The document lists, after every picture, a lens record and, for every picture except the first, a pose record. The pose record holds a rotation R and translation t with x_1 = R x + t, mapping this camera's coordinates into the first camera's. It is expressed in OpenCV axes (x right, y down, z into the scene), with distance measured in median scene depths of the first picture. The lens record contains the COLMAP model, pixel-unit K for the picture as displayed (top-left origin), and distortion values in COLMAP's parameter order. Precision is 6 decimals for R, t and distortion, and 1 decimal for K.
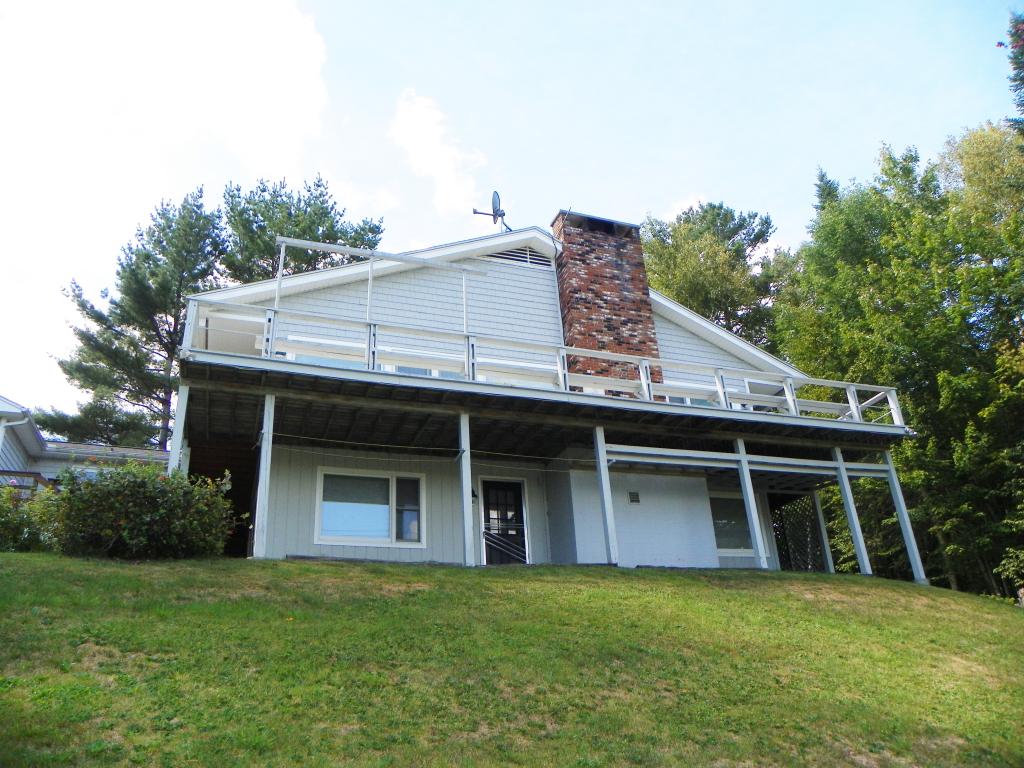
lens RADIAL K [[766.0, 0, 512.0], [0, 766.0, 384.0], [0, 0, 1]] dist [-0.097200, 0.000860]
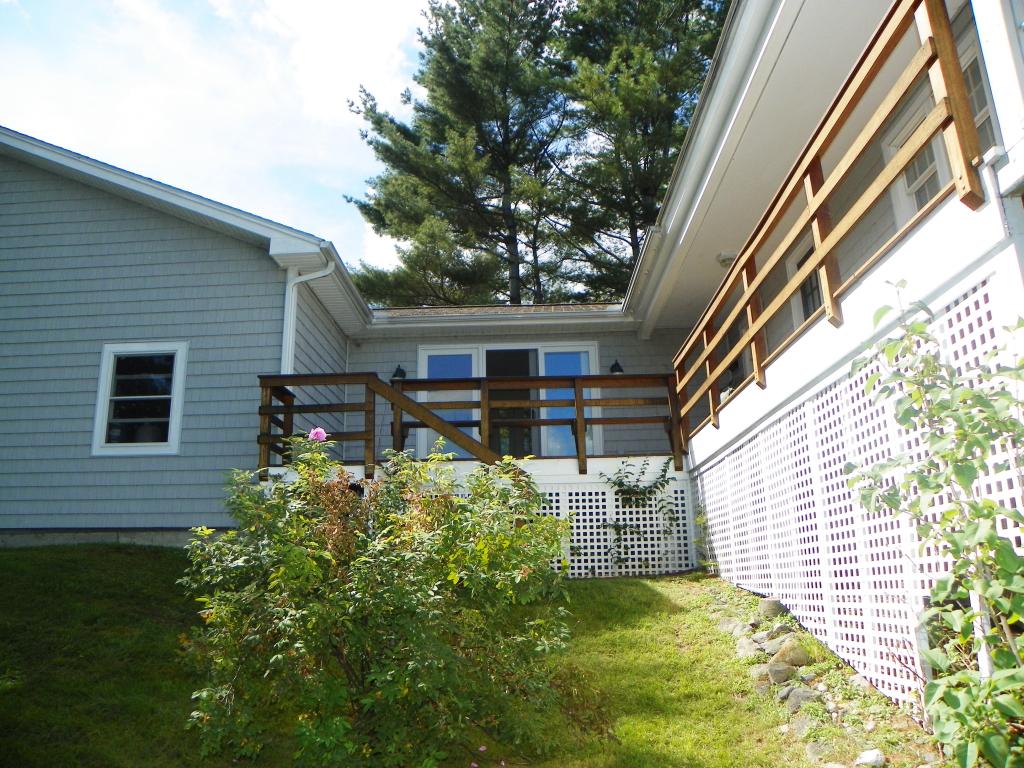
lens RADIAL K [[766.0, 0, 512.0], [0, 766.0, 384.0], [0, 0, 1]] dist [-0.097200, 0.000860]
pose [[0.931079, -0.058298, -0.360129, -0.223347], [0.129281, 0.975814, 0.176279, 0.032390], [0.341142, -0.210687, 0.916097, 0.337245]]
